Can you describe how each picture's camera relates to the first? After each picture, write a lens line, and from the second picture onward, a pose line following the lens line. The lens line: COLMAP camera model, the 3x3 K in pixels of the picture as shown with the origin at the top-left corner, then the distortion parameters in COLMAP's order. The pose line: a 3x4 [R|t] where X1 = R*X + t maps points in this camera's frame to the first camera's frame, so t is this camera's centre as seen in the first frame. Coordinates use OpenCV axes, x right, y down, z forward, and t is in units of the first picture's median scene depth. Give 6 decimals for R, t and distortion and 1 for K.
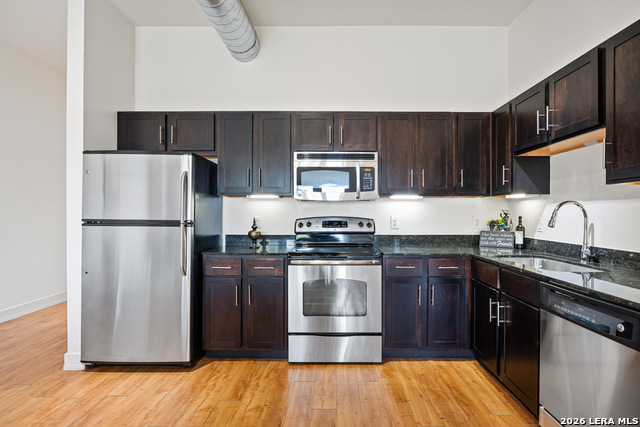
lens RADIAL K [[333.2, 0, 324.5], [0, 333.2, 212.1], [0, 0, 1]] dist [-0.002485, -0.000186]
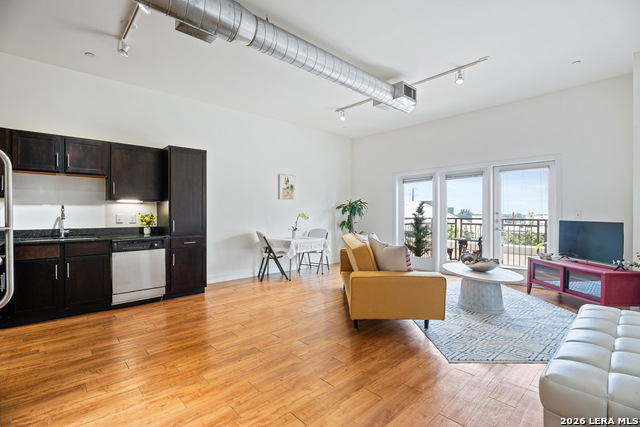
lens RADIAL K [[305.2, 0, 319.0], [0, 305.2, 213.4], [0, 0, 1]] dist [-0.011091, -0.001820]
pose [[-0.679236, -0.007478, 0.733882, -1.211375], [-0.007194, 0.999968, 0.003531, -0.002450], [-0.733885, -0.002882, -0.679268, 0.895418]]
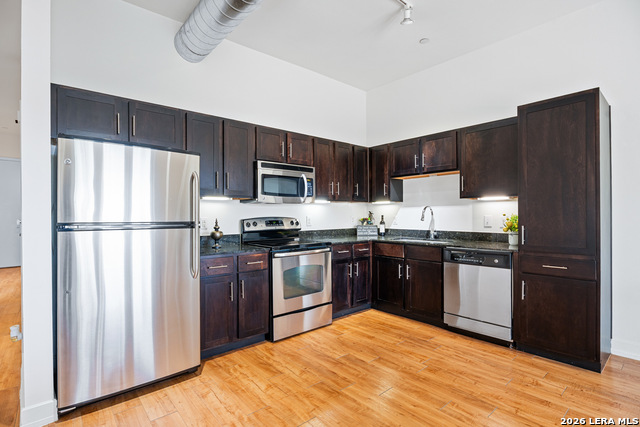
lens RADIAL K [[313.8, 0, 310.5], [0, 313.8, 214.3], [0, 0, 1]] dist [0.004896, -0.000829]
pose [[0.765907, -0.007061, 0.642913, -0.716787], [0.005430, 0.999975, 0.004515, -0.000427], [-0.642929, 0.000033, 0.765926, 0.070409]]
